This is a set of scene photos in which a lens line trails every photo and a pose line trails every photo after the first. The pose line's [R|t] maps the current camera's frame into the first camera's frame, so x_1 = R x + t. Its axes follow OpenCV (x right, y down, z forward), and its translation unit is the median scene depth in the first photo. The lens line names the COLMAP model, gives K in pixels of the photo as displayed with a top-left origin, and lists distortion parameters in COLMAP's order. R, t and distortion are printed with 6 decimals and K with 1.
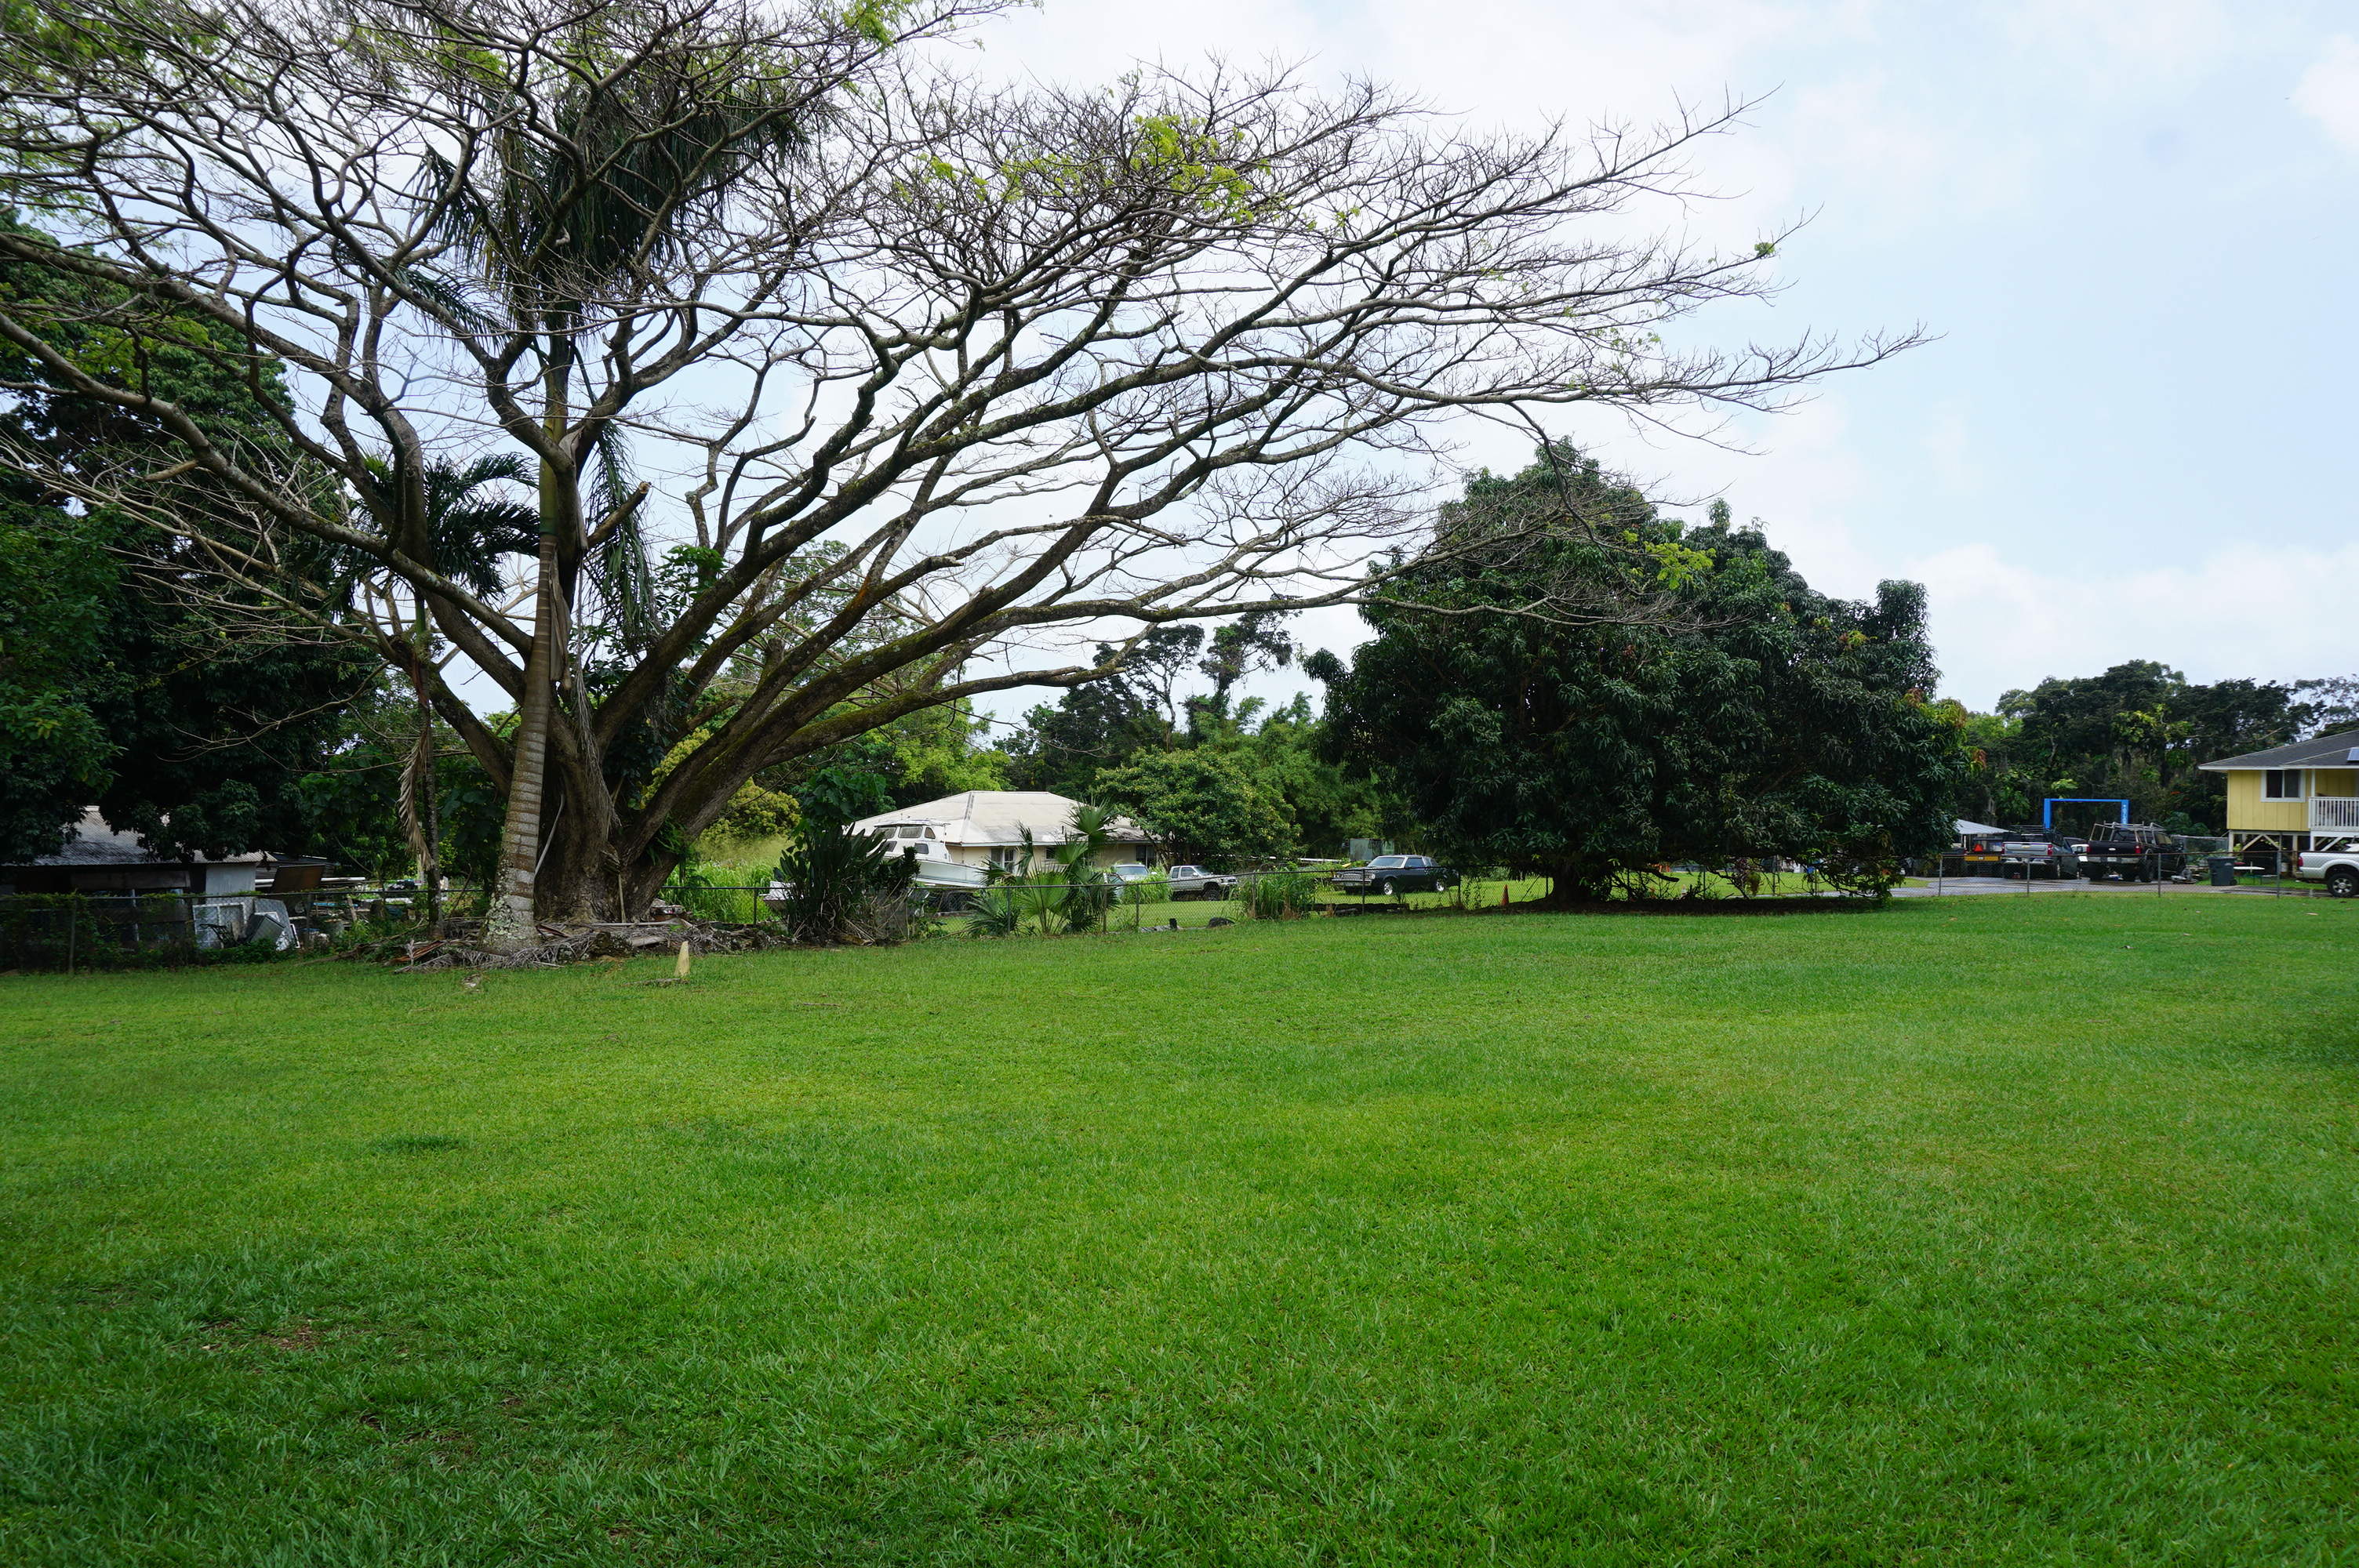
lens RADIAL K [[1555.7, 0, 1179.5], [0, 1555.7, 784.0], [0, 0, 1]] dist [-0.038490, 0.016623]
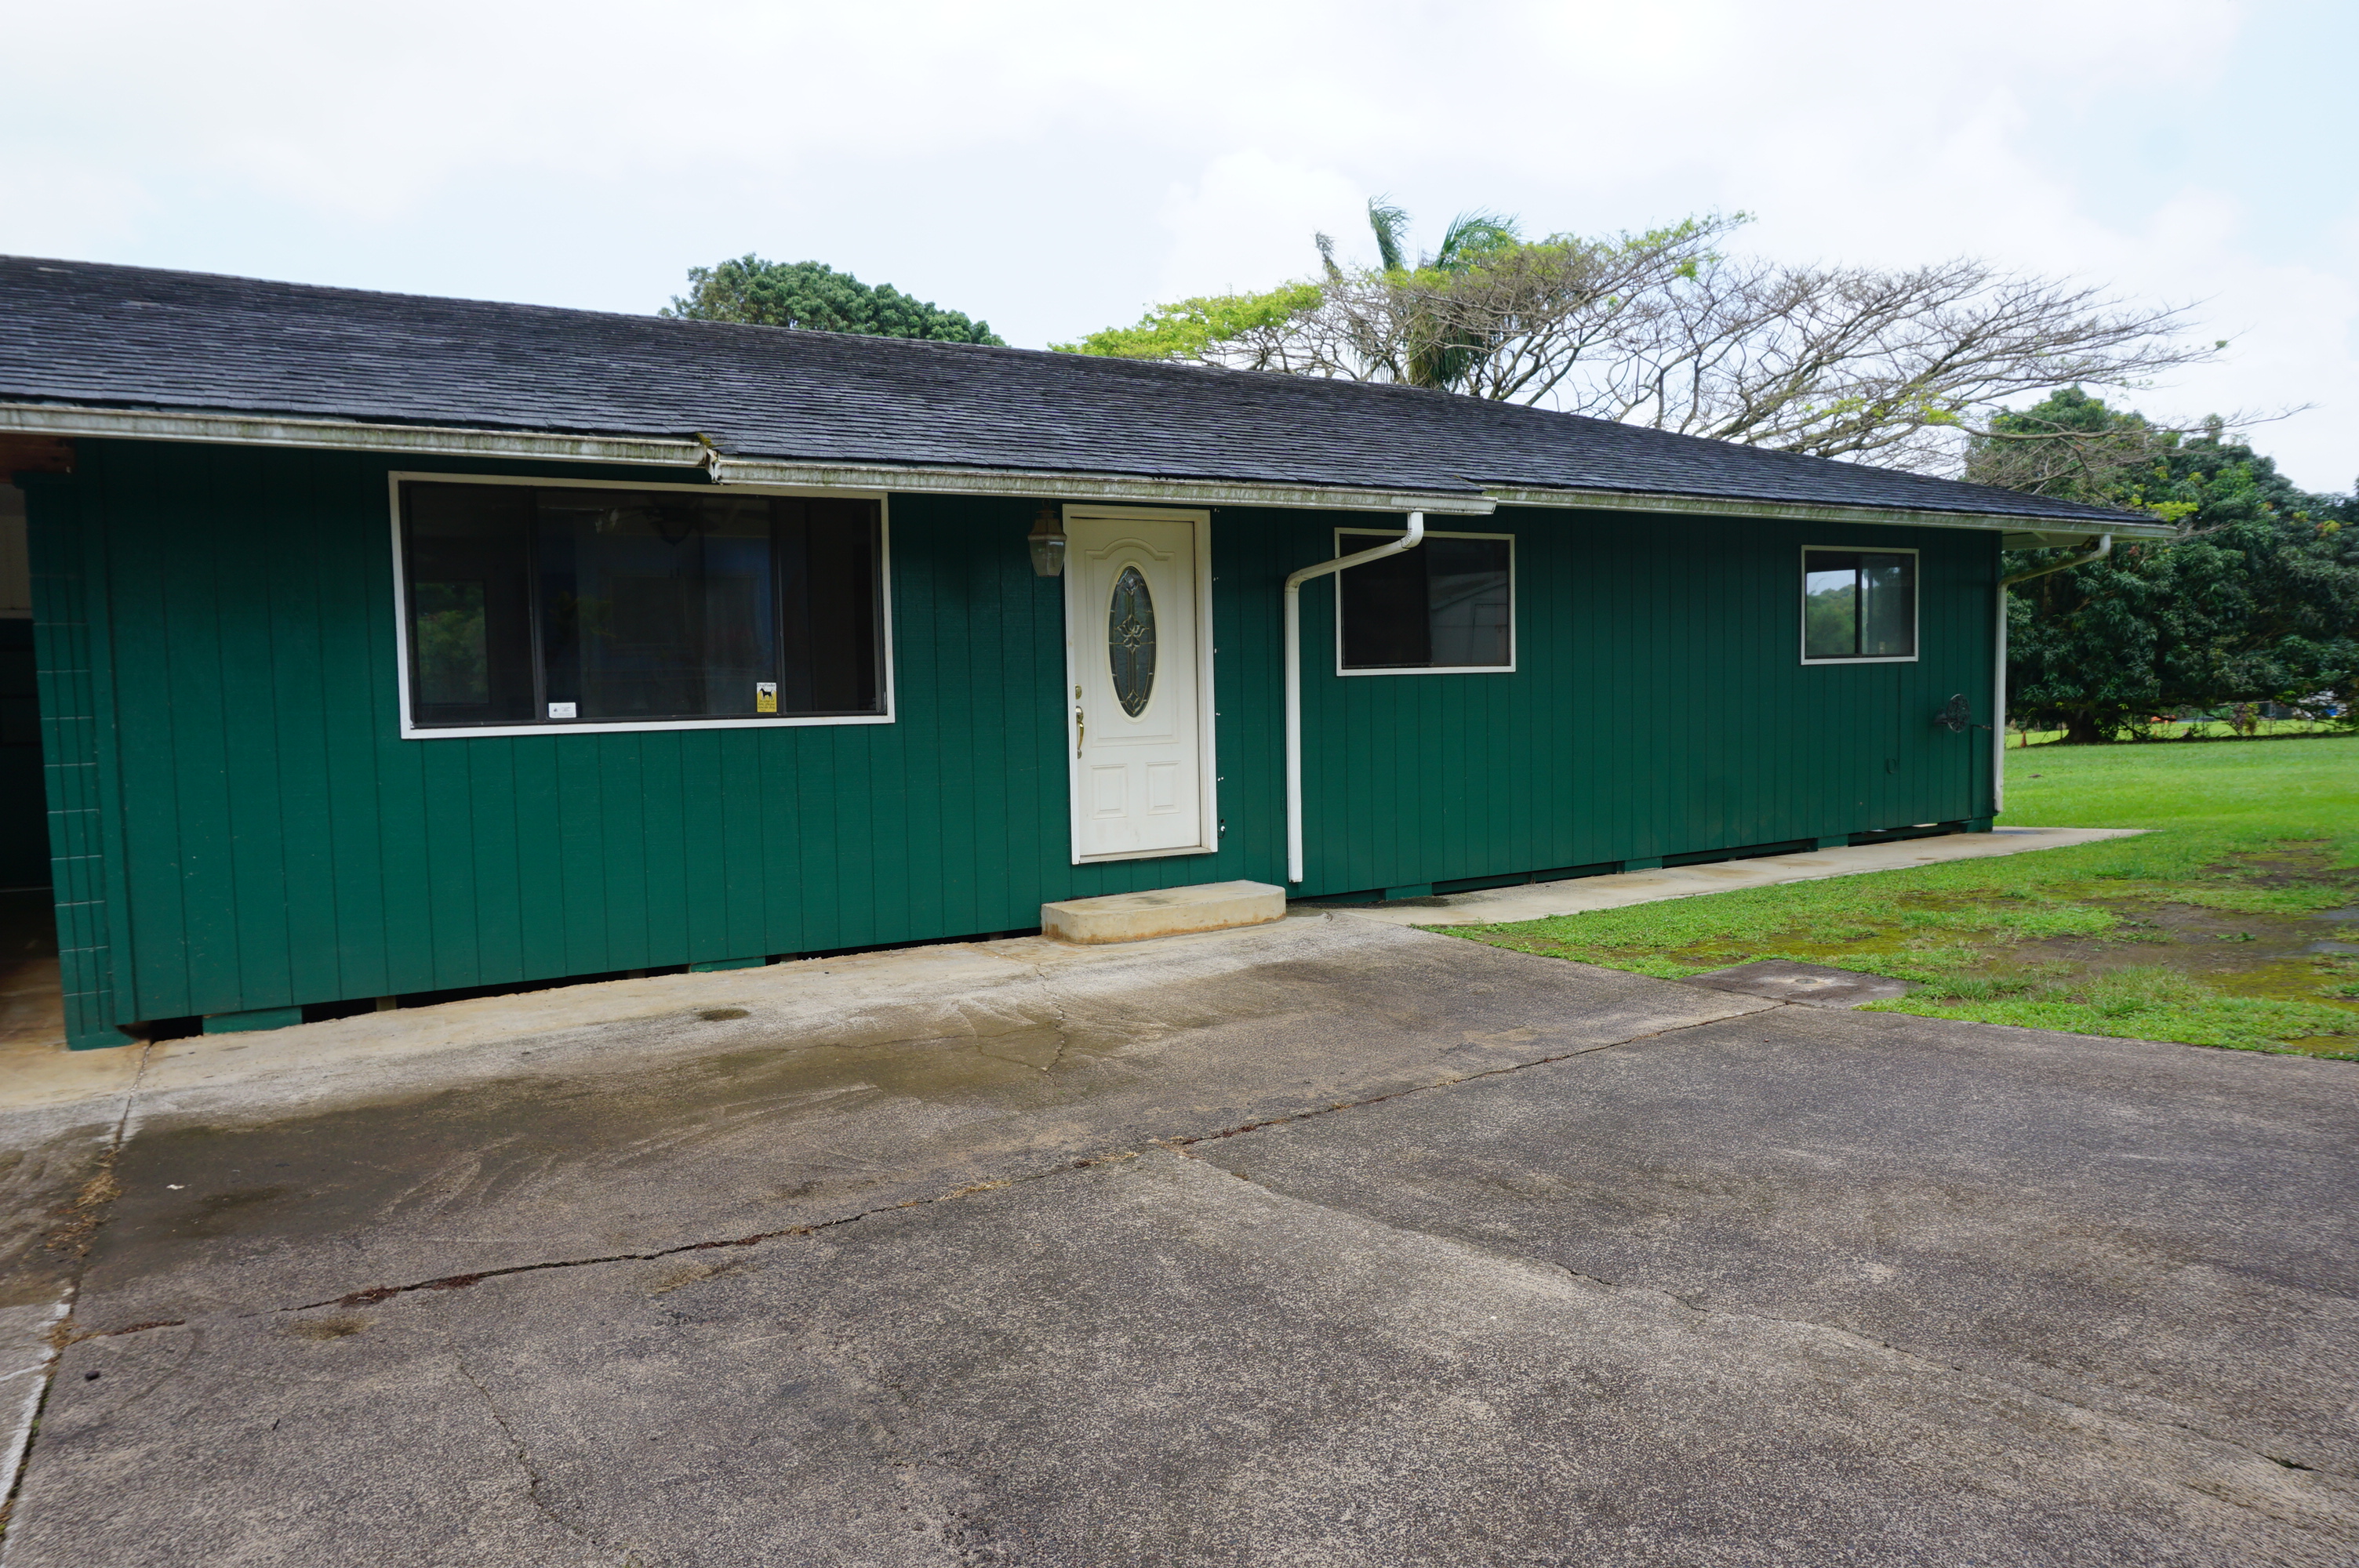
lens RADIAL K [[1555.7, 0, 1179.5], [0, 1555.7, 784.0], [0, 0, 1]] dist [-0.038490, 0.016623]
pose [[0.962669, -0.026067, -0.269422, -0.149947], [0.045233, 0.996848, 0.065176, -0.006998], [0.266874, -0.074930, 0.960814, -0.504706]]
